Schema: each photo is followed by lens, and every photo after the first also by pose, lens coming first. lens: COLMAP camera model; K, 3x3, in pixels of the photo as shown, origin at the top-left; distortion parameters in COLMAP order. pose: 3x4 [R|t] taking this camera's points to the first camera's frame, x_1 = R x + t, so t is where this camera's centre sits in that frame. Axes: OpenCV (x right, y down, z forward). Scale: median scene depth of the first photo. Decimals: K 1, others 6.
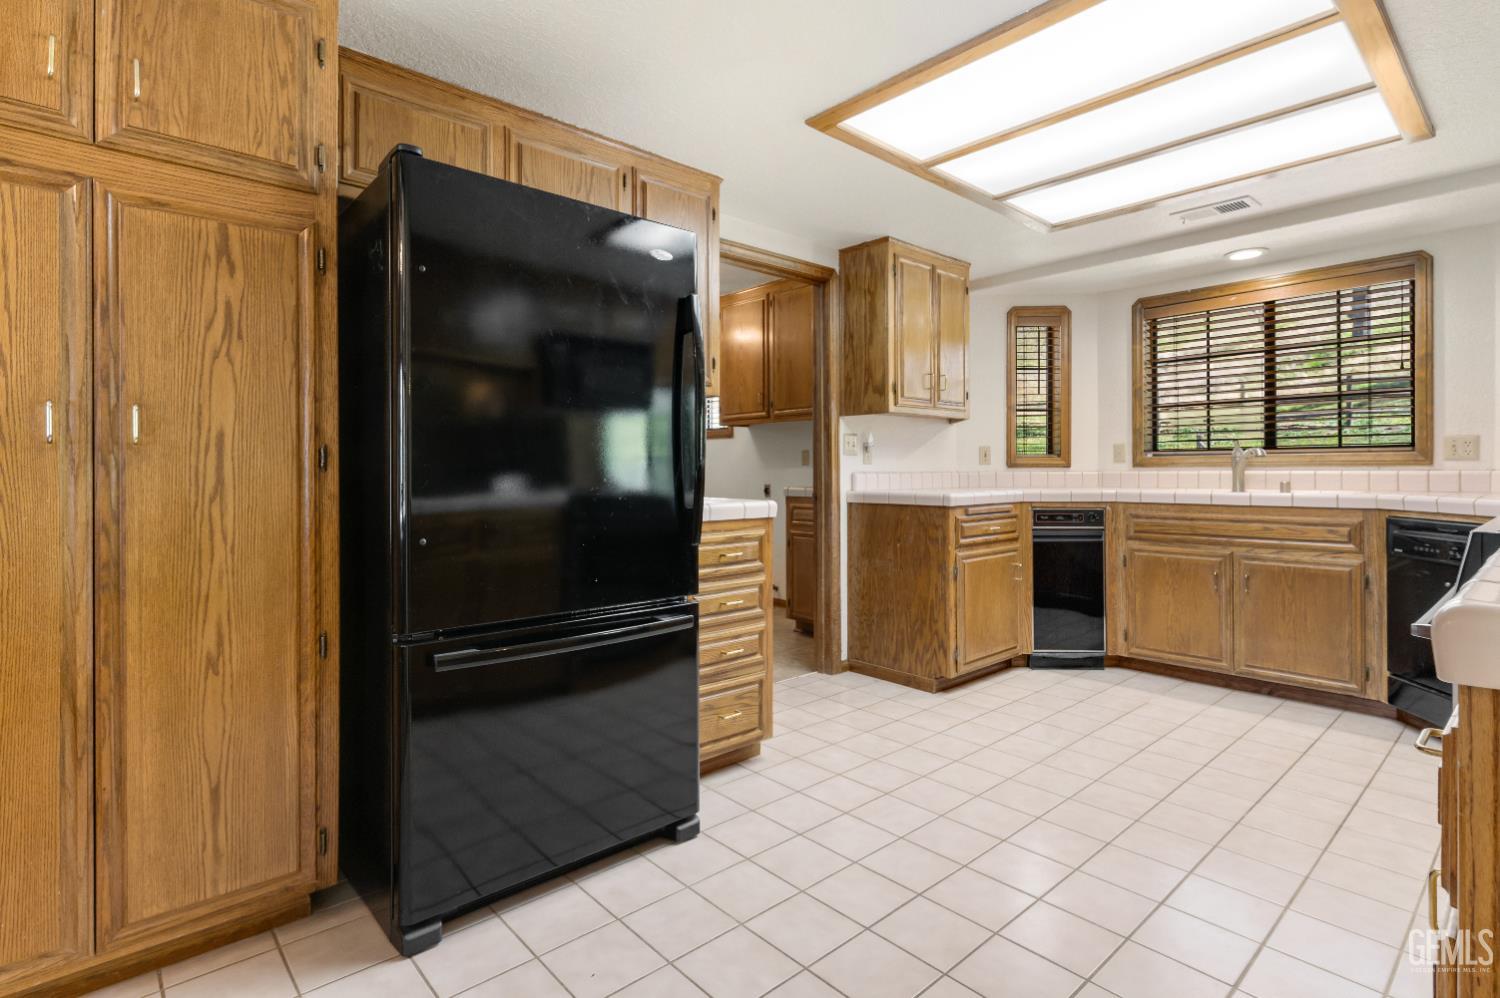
lens RADIAL K [[727.0, 0, 738.2], [0, 727.0, 483.5], [0, 0, 1]] dist [0.004652, -0.001776]
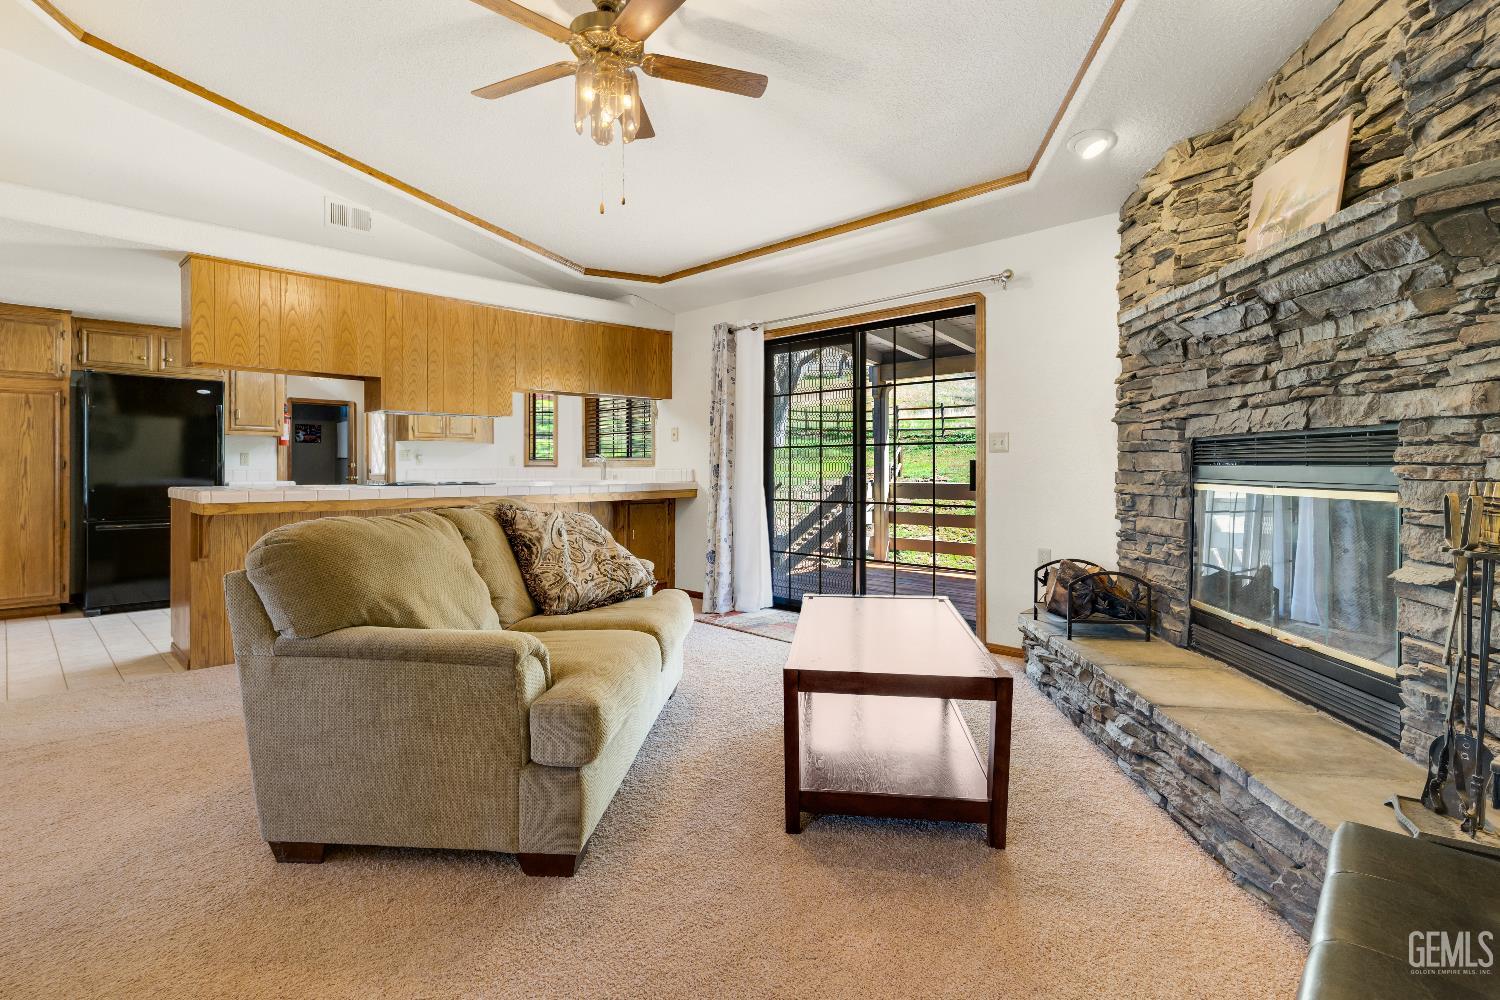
lens RADIAL K [[727.0, 0, 753.5], [0, 727.0, 476.2], [0, 0, 1]] dist [0.004652, -0.001776]
pose [[0.997225, 0.001248, 0.074442, 2.156252], [-0.000946, 0.999991, -0.004091, 0.024440], [-0.074446, 0.004010, 0.997217, -2.348239]]
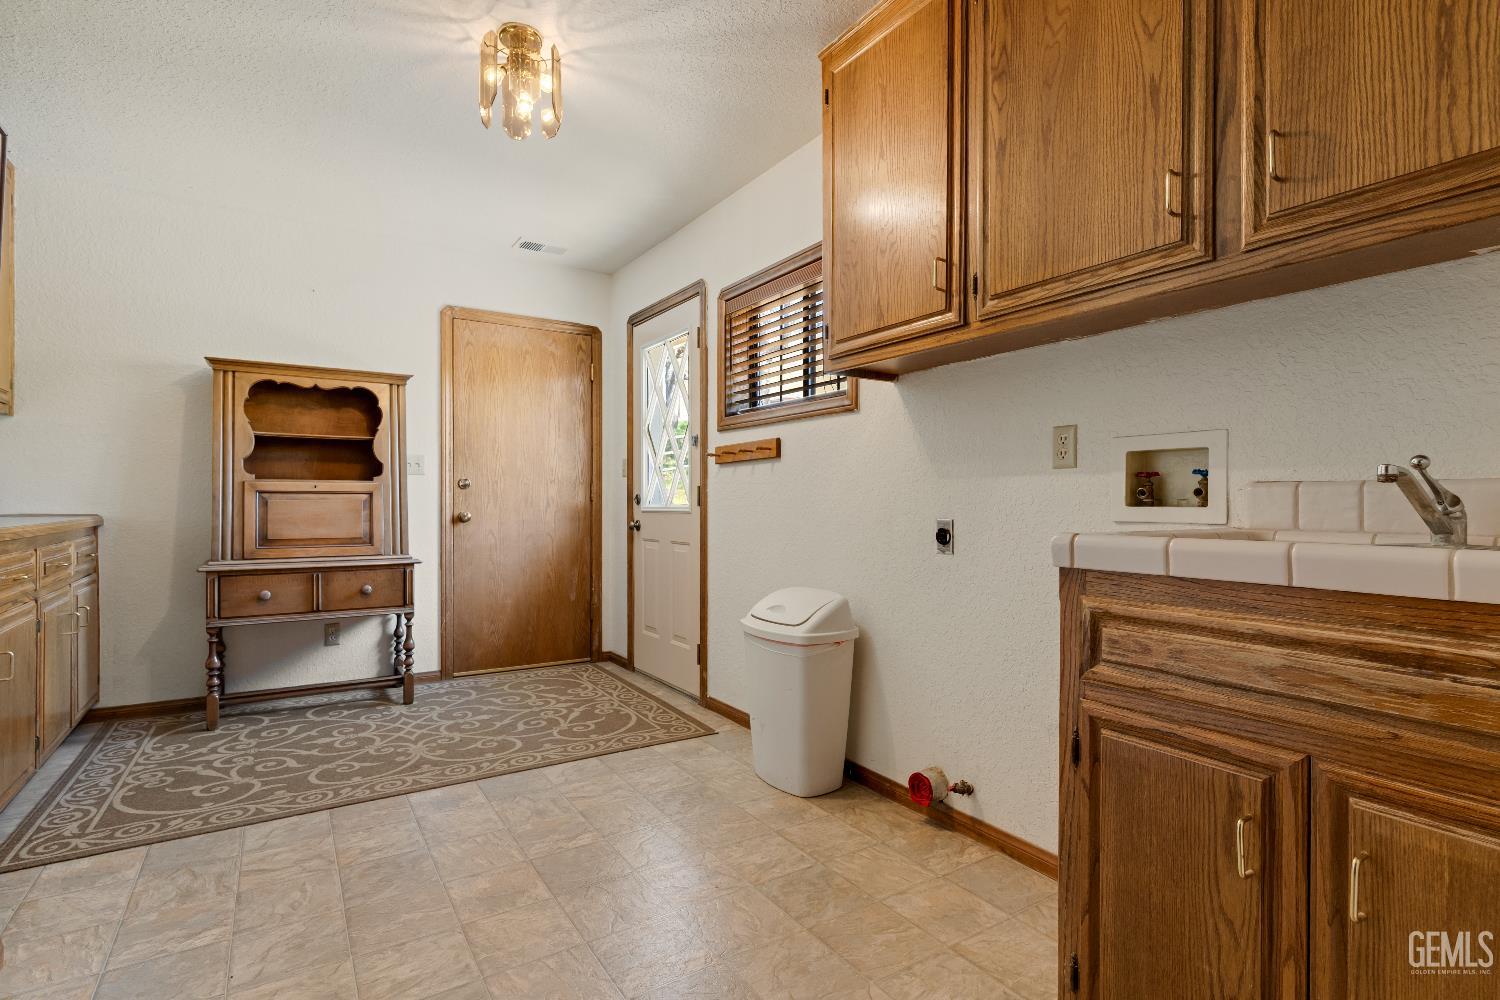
lens RADIAL K [[727.0, 0, 748.1], [0, 727.0, 500.2], [0, 0, 1]] dist [0.004652, -0.001776]
pose [[0.987978, 0.007753, -0.154397, -0.017264], [-0.010247, 0.999829, -0.015362, -0.007185], [0.154252, 0.016759, 0.987889, 2.017884]]
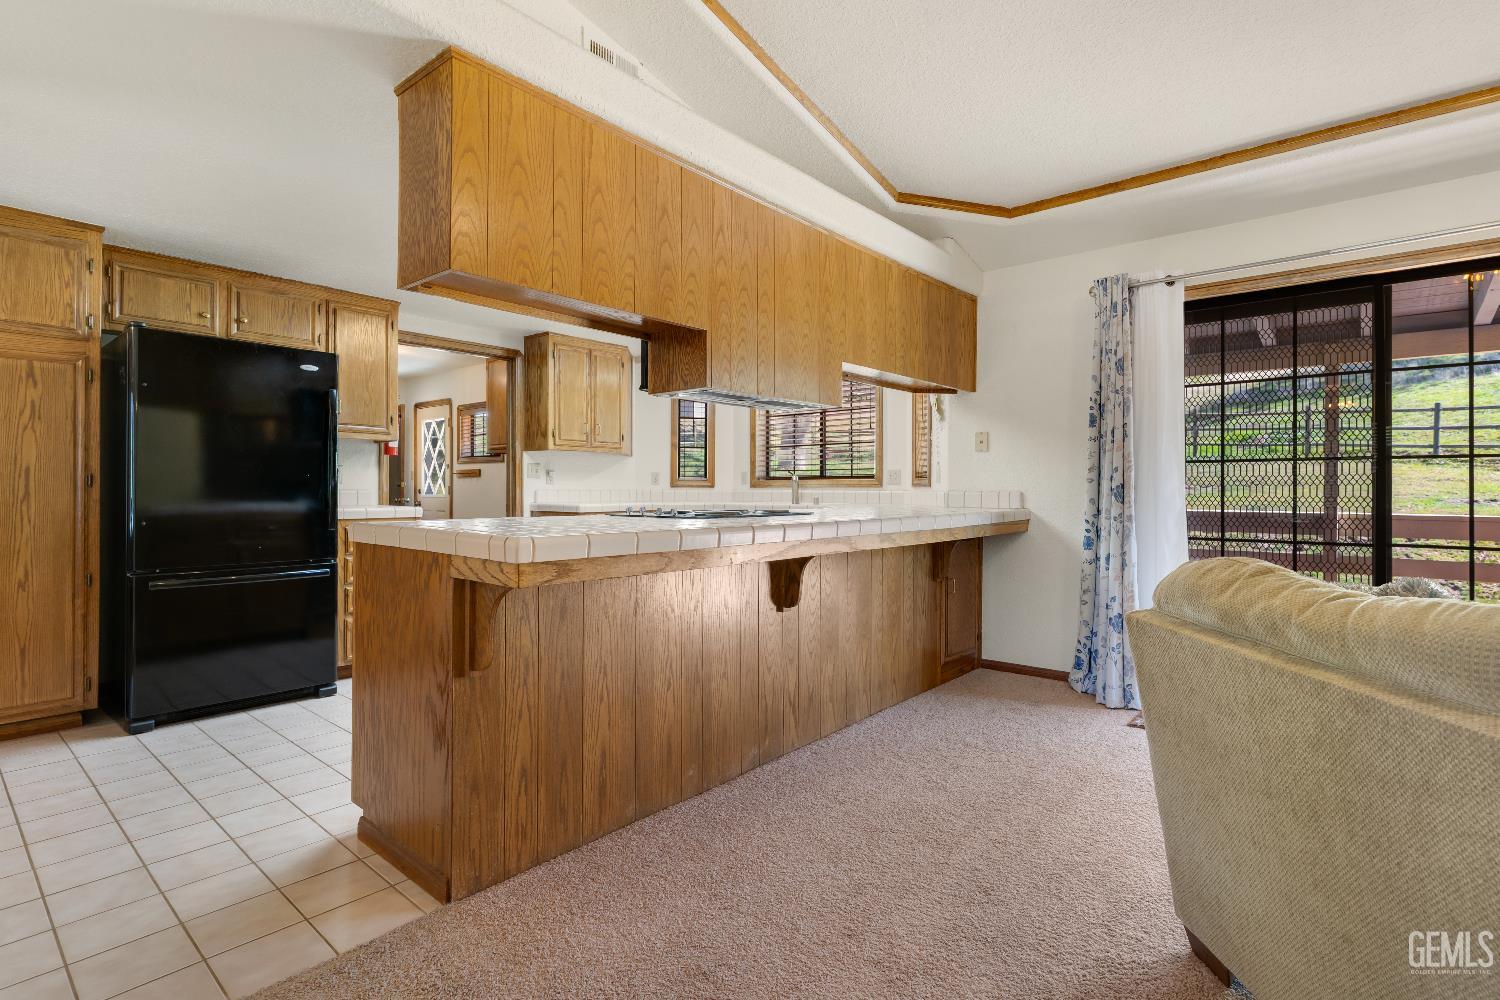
lens RADIAL K [[727.0, 0, 750.7], [0, 727.0, 496.7], [0, 0, 1]] dist [0.004652, -0.001776]
pose [[0.990626, 0.005364, 0.136497, 0.873951], [-0.004607, 0.999972, -0.005864, 0.010341], [-0.136524, 0.005180, 0.990623, -1.112637]]
